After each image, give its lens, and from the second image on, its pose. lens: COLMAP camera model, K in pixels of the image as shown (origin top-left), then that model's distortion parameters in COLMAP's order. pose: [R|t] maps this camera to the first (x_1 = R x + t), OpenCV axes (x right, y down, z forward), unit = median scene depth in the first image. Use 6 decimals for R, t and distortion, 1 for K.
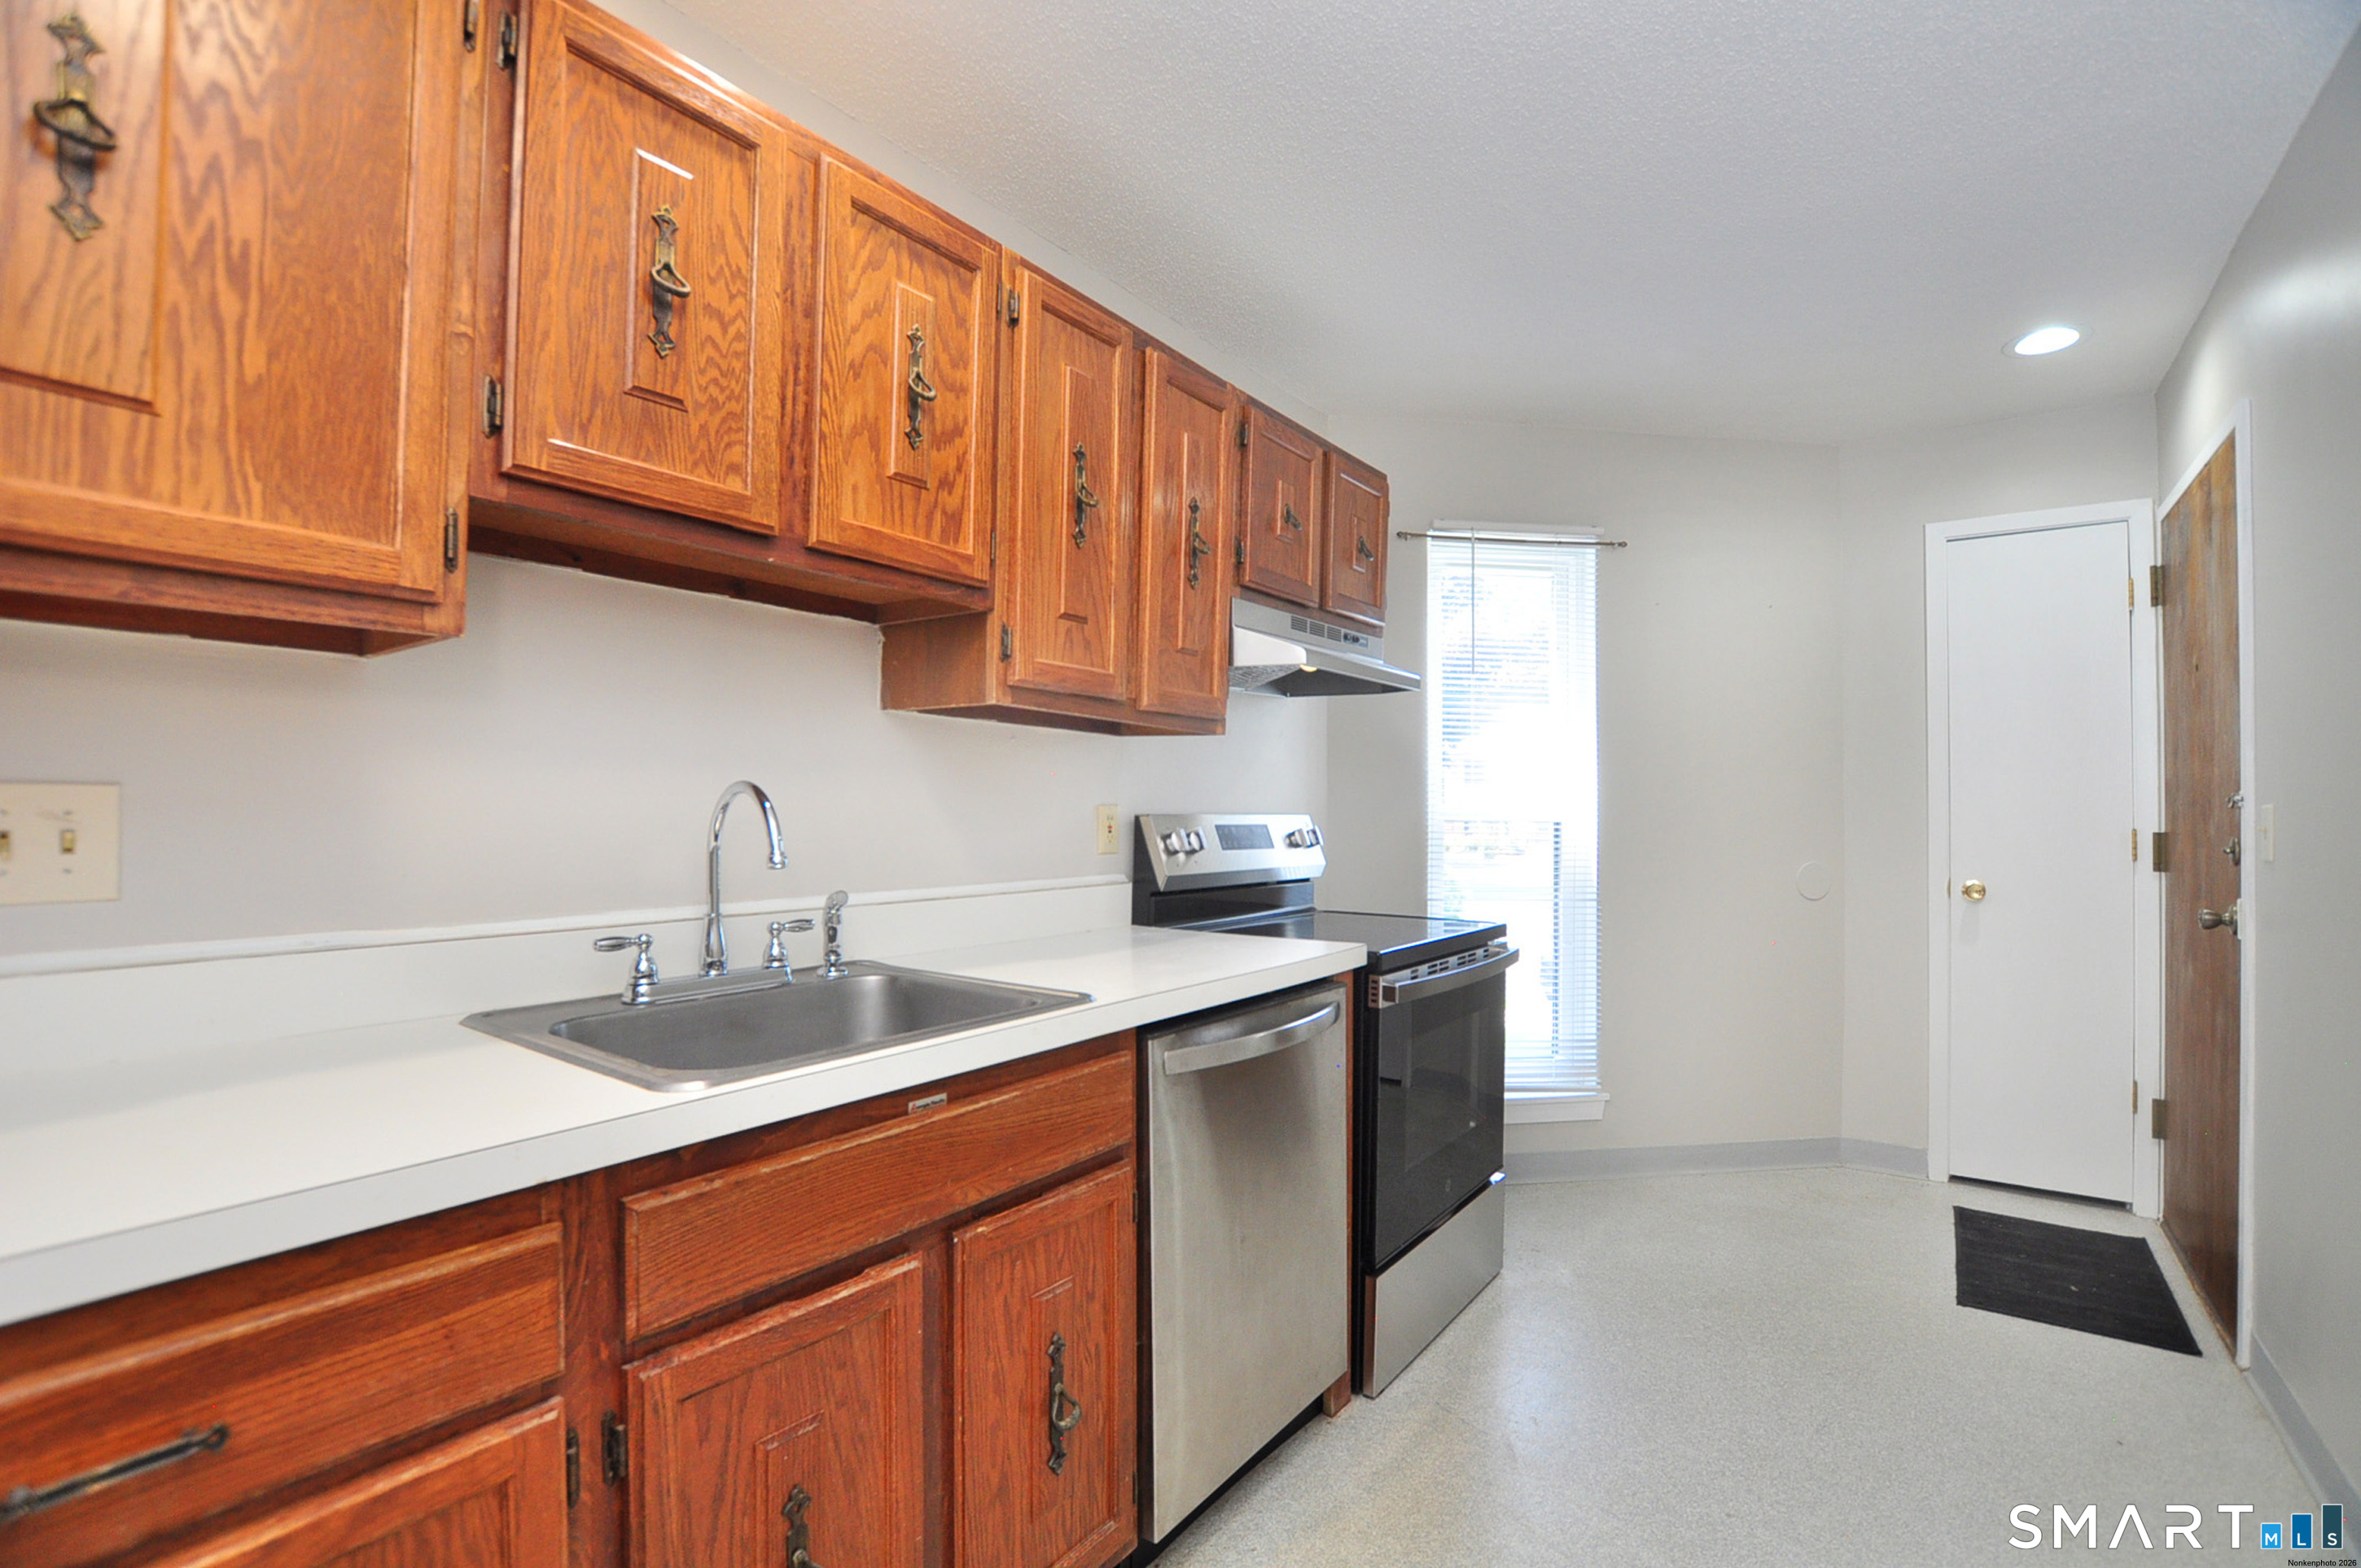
lens RADIAL K [[1040.5, 0, 1187.6], [0, 1040.5, 800.3], [0, 0, 1]] dist [-0.029157, 0.000530]
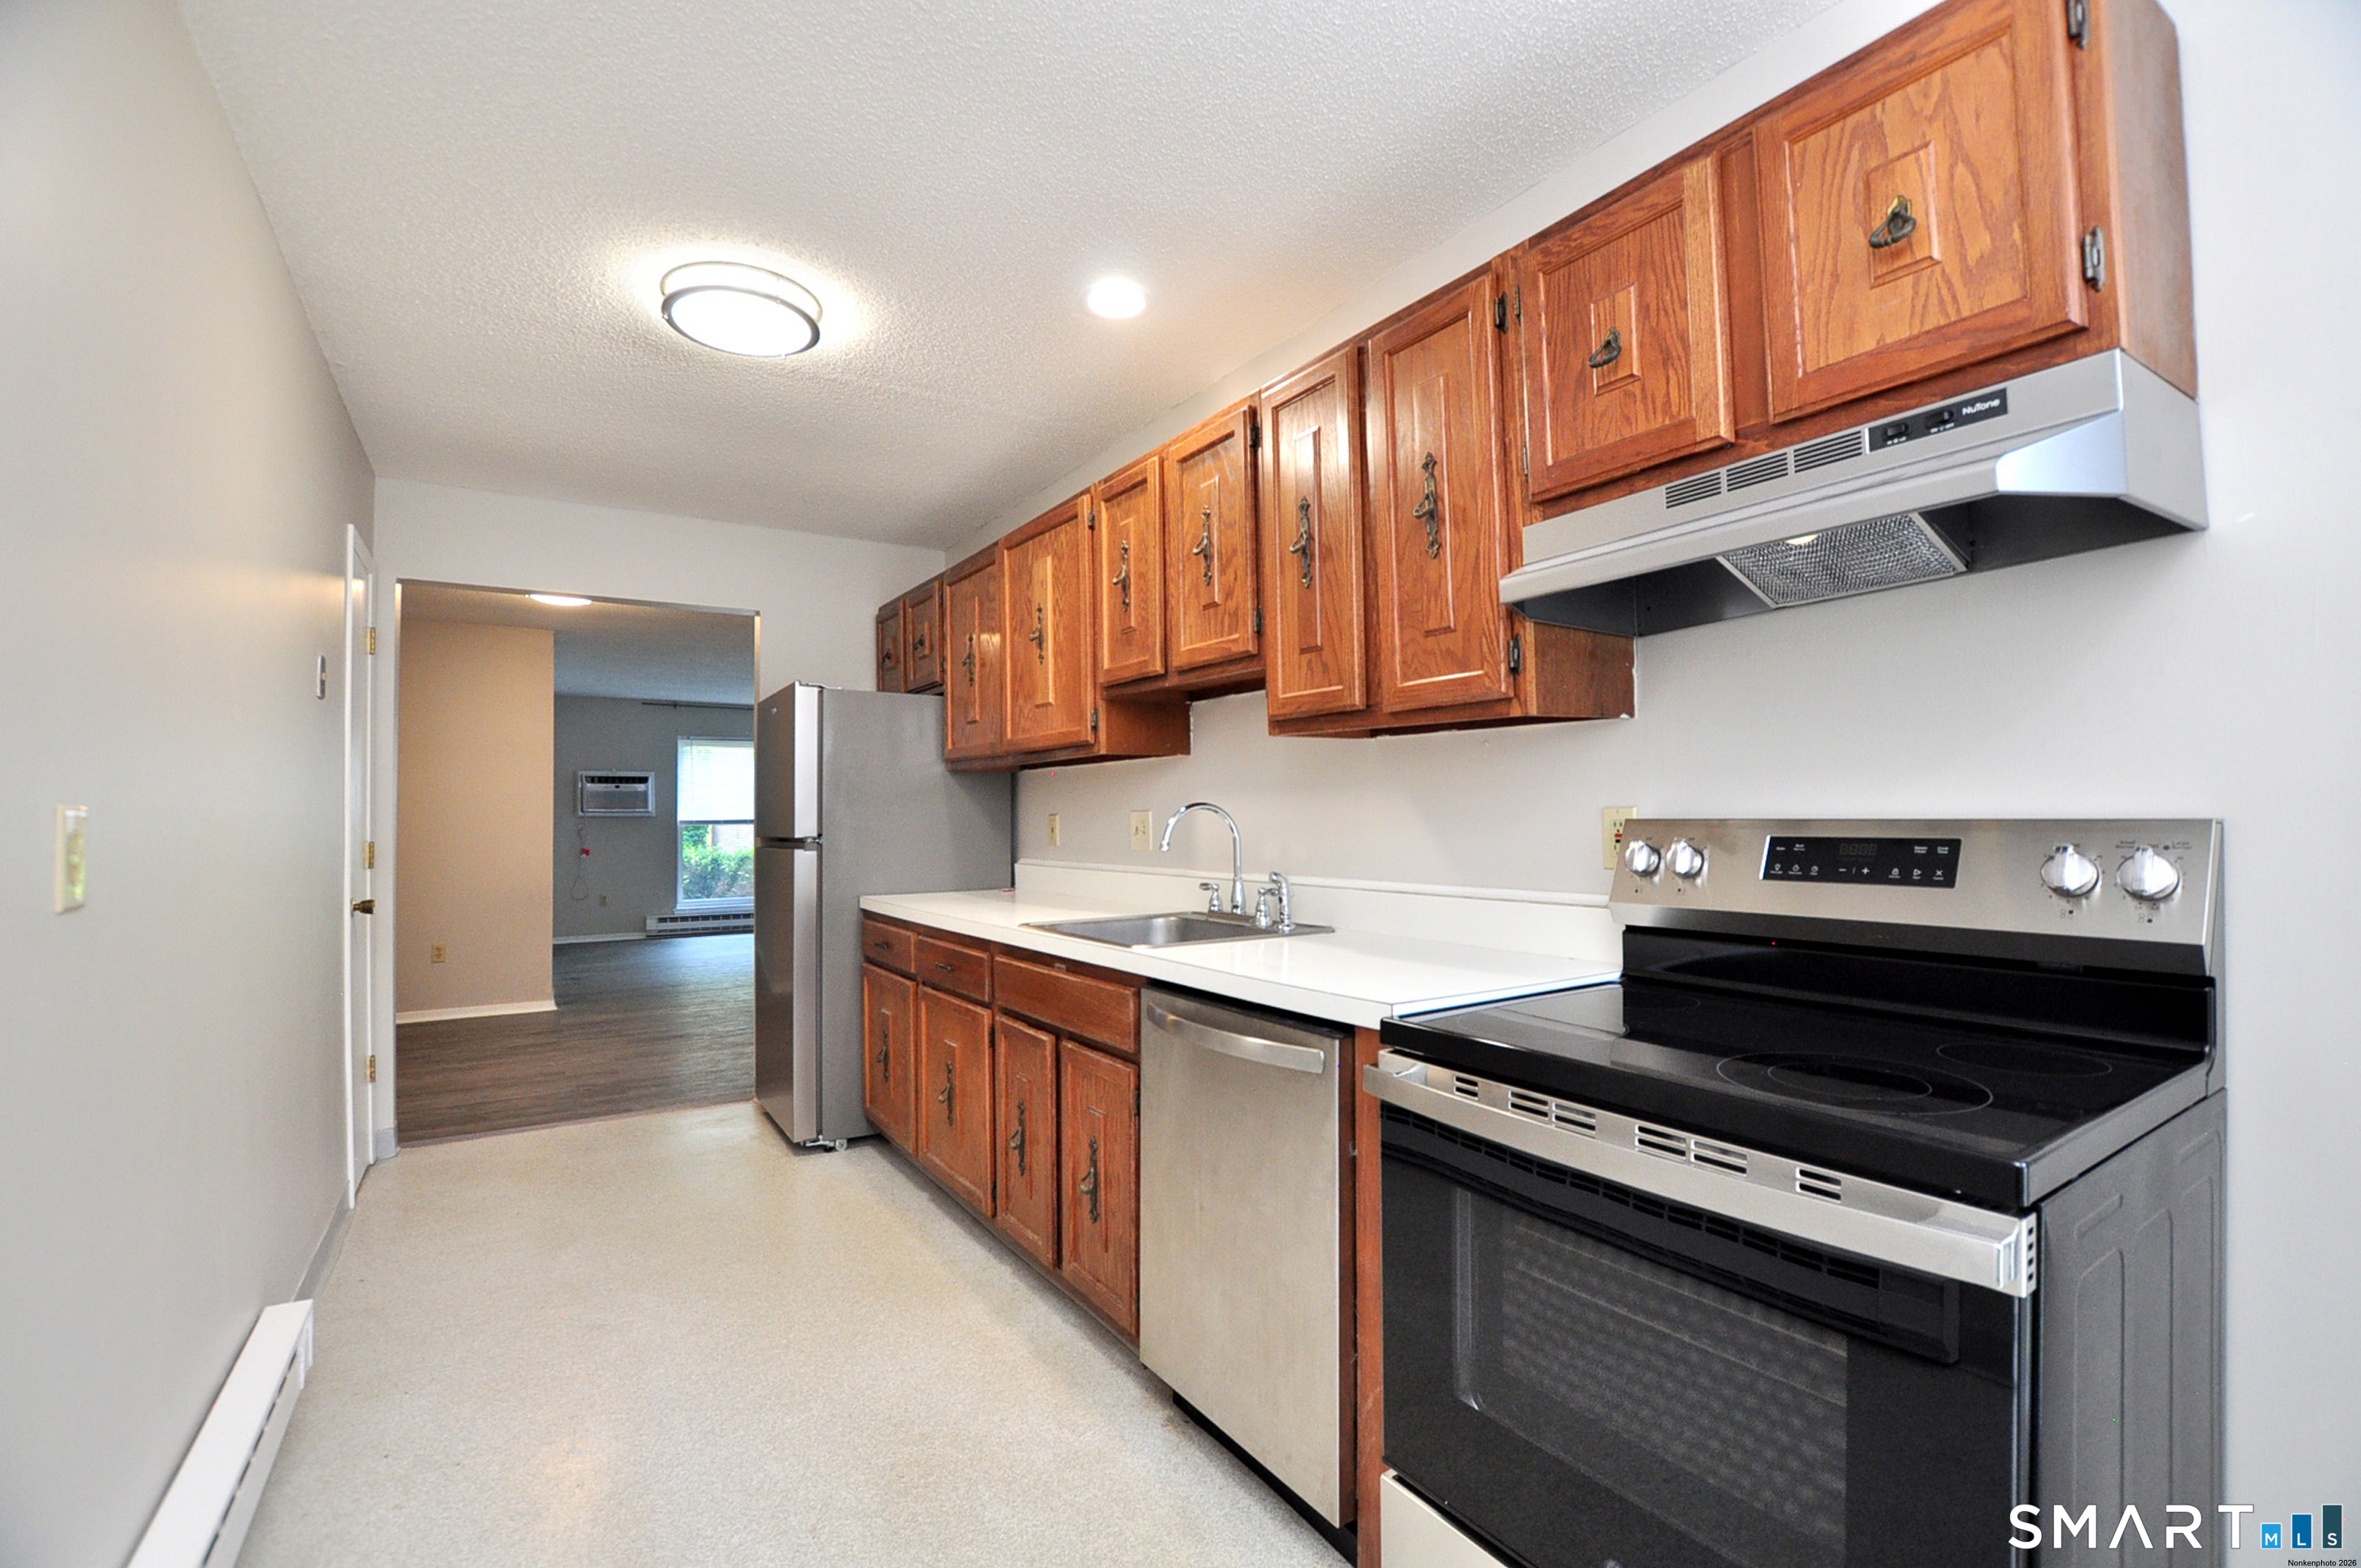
lens RADIAL K [[1040.5, 0, 1187.6], [0, 1040.5, 800.3], [0, 0, 1]] dist [-0.029157, 0.000530]
pose [[-0.357990, -0.016044, -0.933587, 0.747895], [0.016539, 0.999587, -0.023520, 0.011472], [0.933579, -0.023861, -0.357577, 0.951595]]
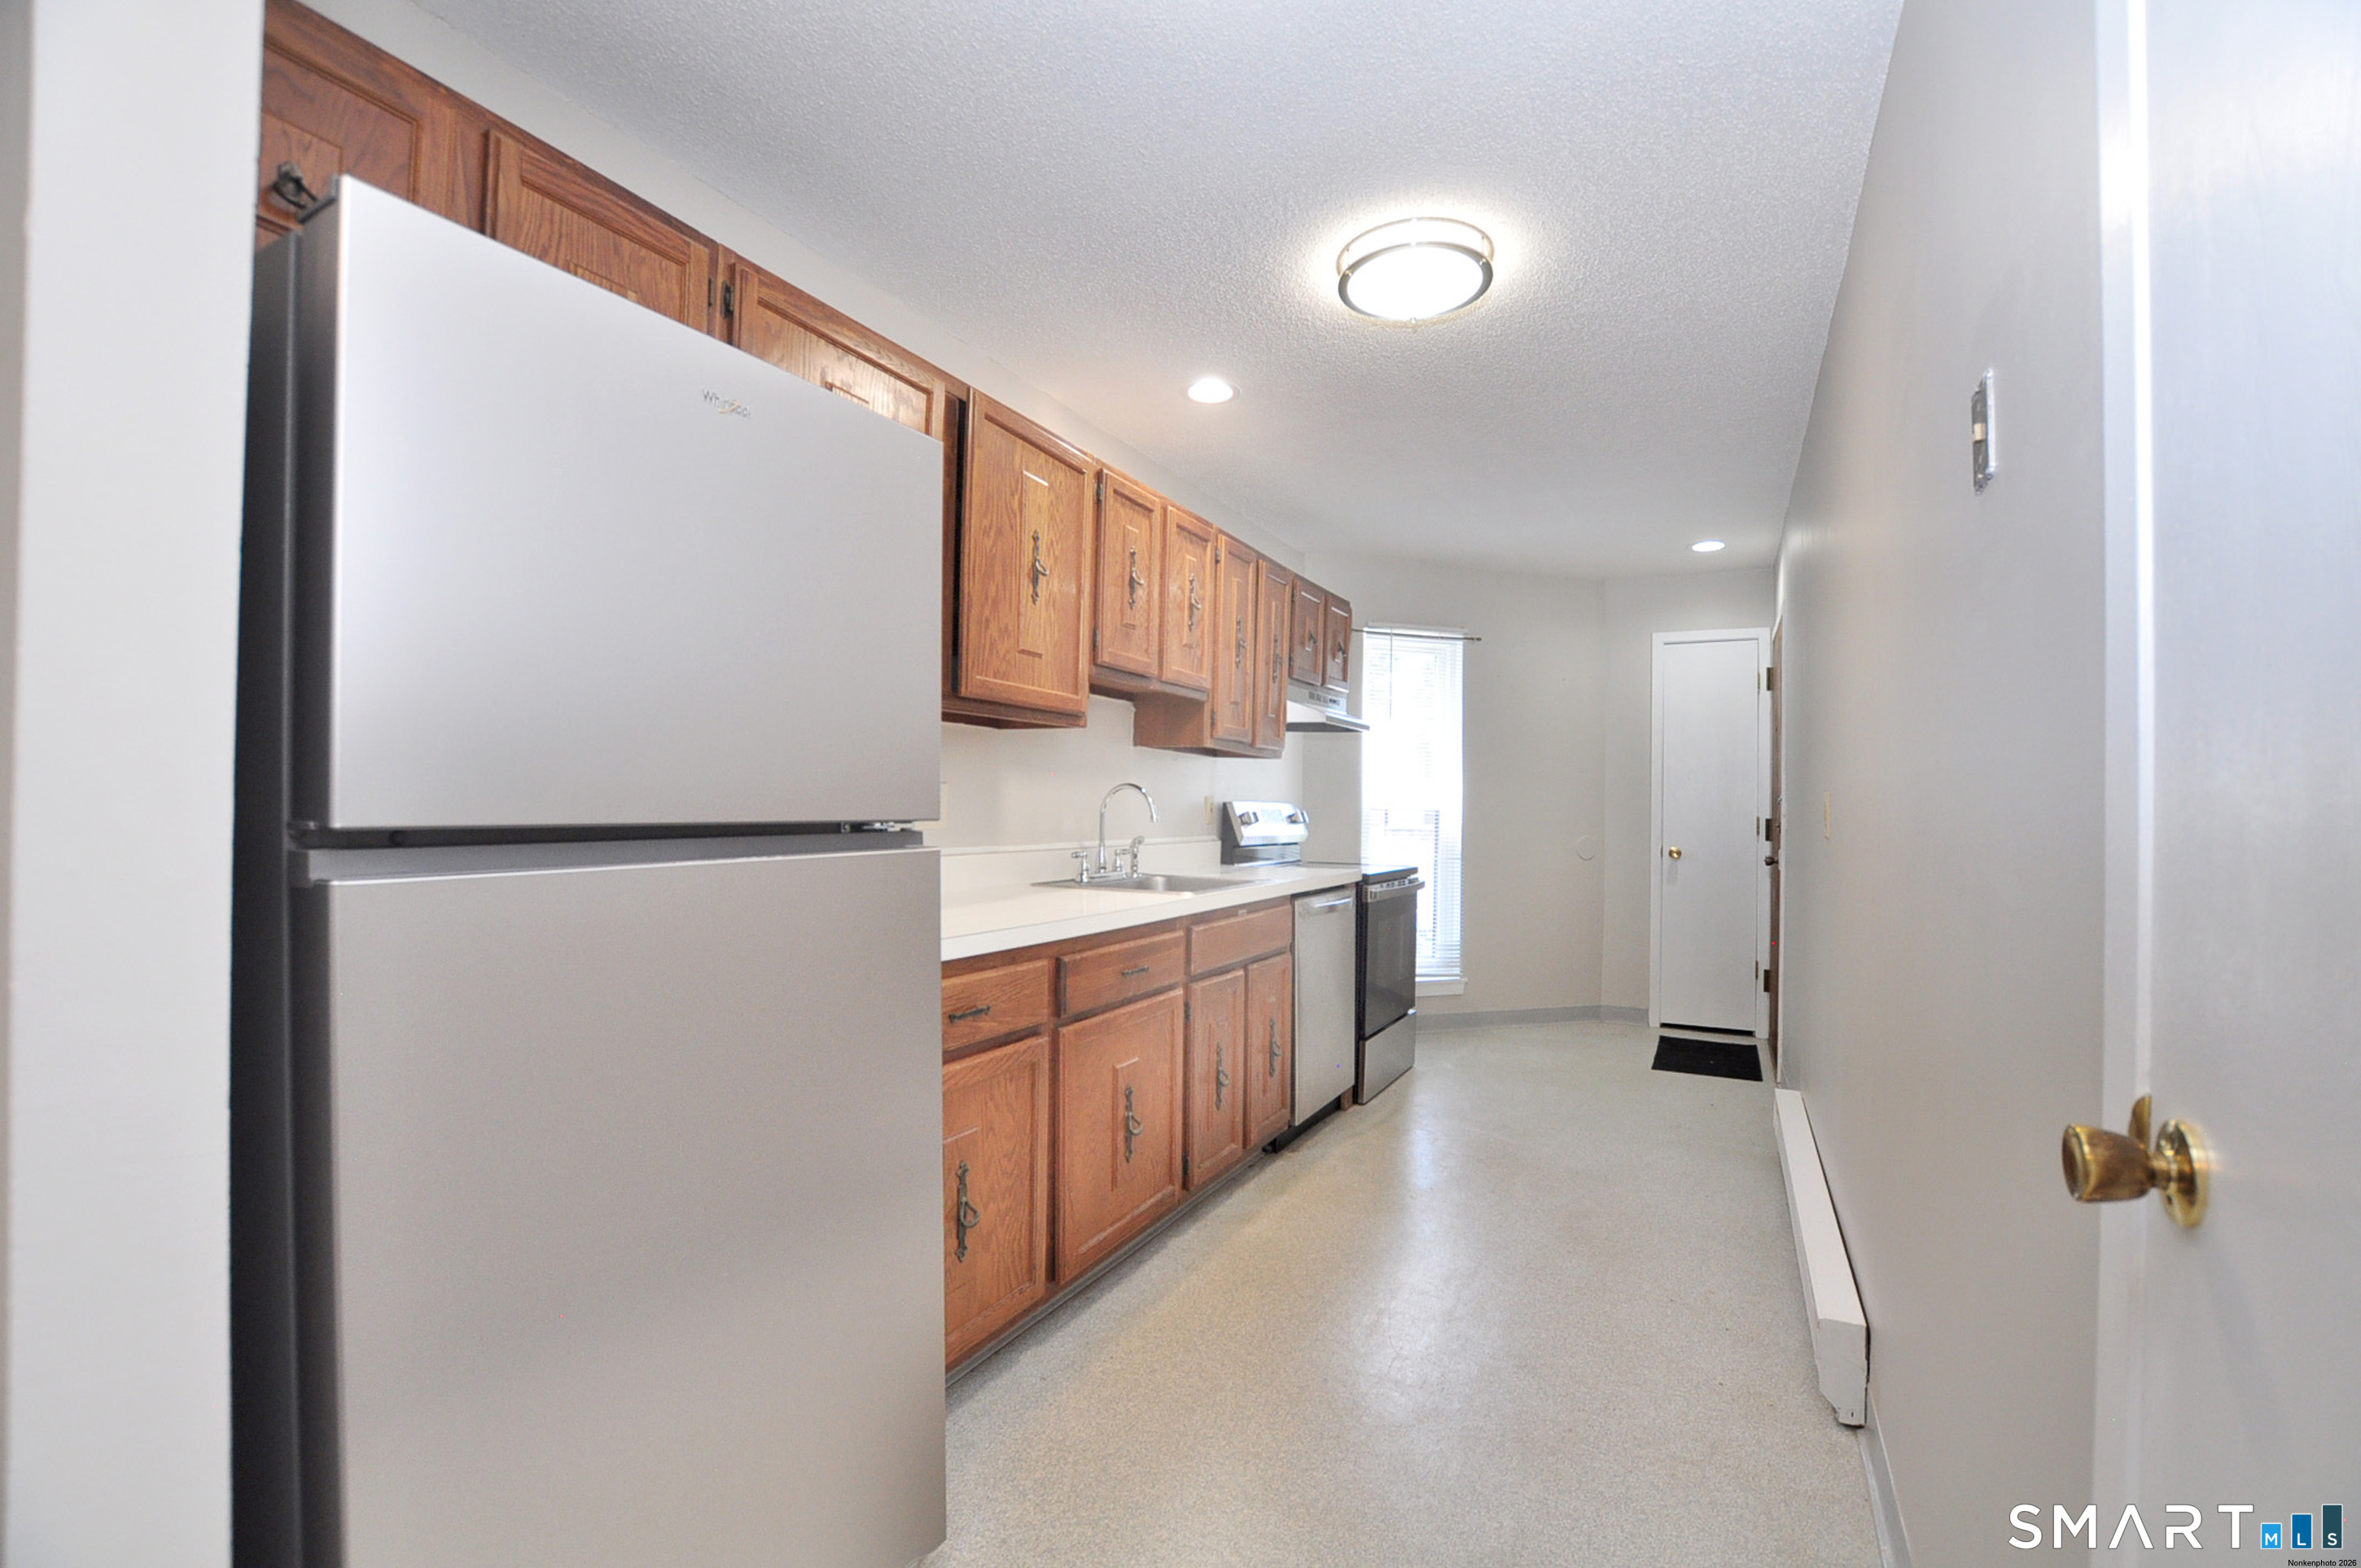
lens RADIAL K [[1040.5, 0, 1187.6], [0, 1040.5, 800.3], [0, 0, 1]] dist [-0.029157, 0.000530]
pose [[0.987688, 0.010412, 0.156092, -0.377447], [-0.011286, 0.999925, 0.004712, 0.003436], [-0.156031, -0.006415, 0.987731, -0.720208]]
